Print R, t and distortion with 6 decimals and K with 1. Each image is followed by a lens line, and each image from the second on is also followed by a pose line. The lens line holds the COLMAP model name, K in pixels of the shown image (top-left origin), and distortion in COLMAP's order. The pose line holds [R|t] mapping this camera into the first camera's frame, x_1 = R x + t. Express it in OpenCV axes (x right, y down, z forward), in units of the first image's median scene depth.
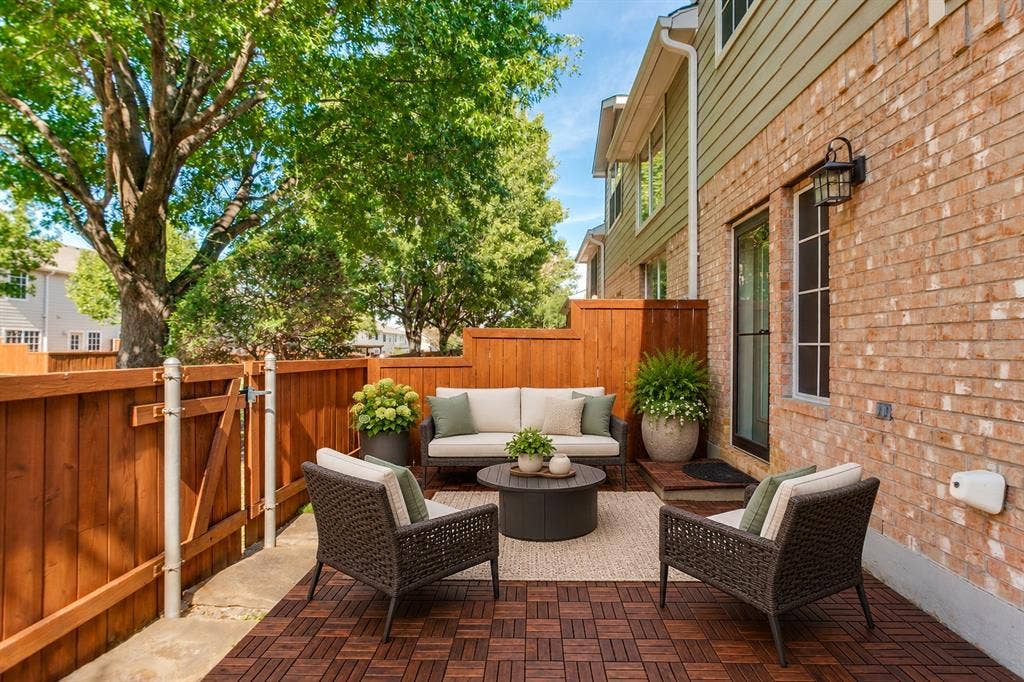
lens RADIAL K [[498.7, 0, 513.8], [0, 498.7, 339.3], [0, 0, 1]] dist [-0.006377, 0.003900]
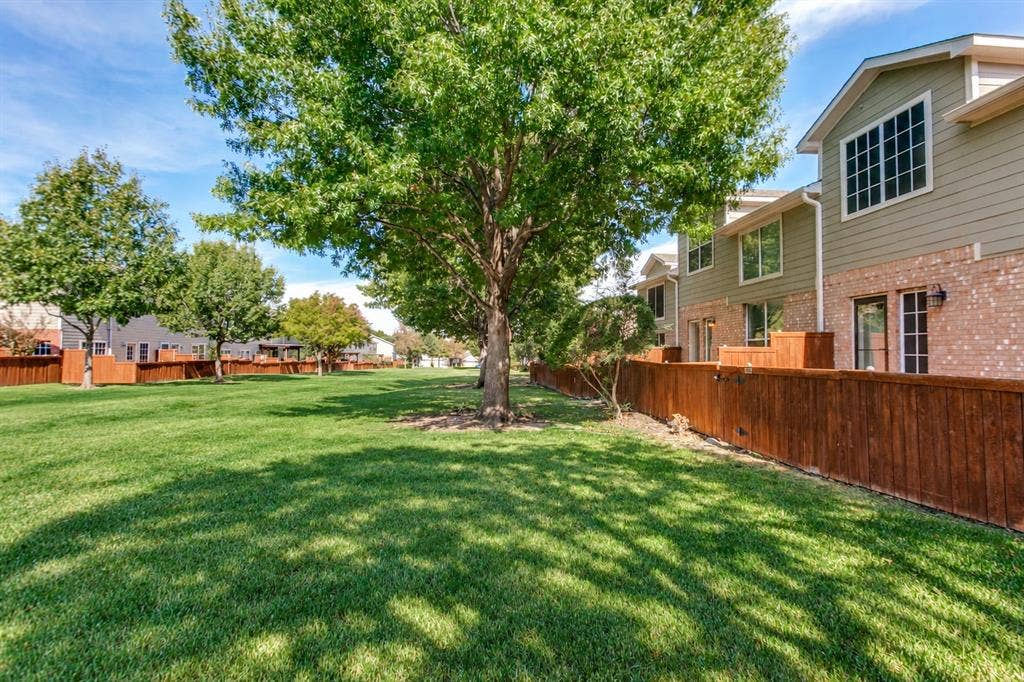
lens RADIAL K [[498.7, 0, 514.0], [0, 498.7, 340.9], [0, 0, 1]] dist [-0.006377, 0.003900]
pose [[0.989596, -0.003681, 0.143829, -2.281931], [0.004943, 0.999952, -0.008415, -0.066223], [-0.143791, 0.009039, 0.989567, -1.562753]]
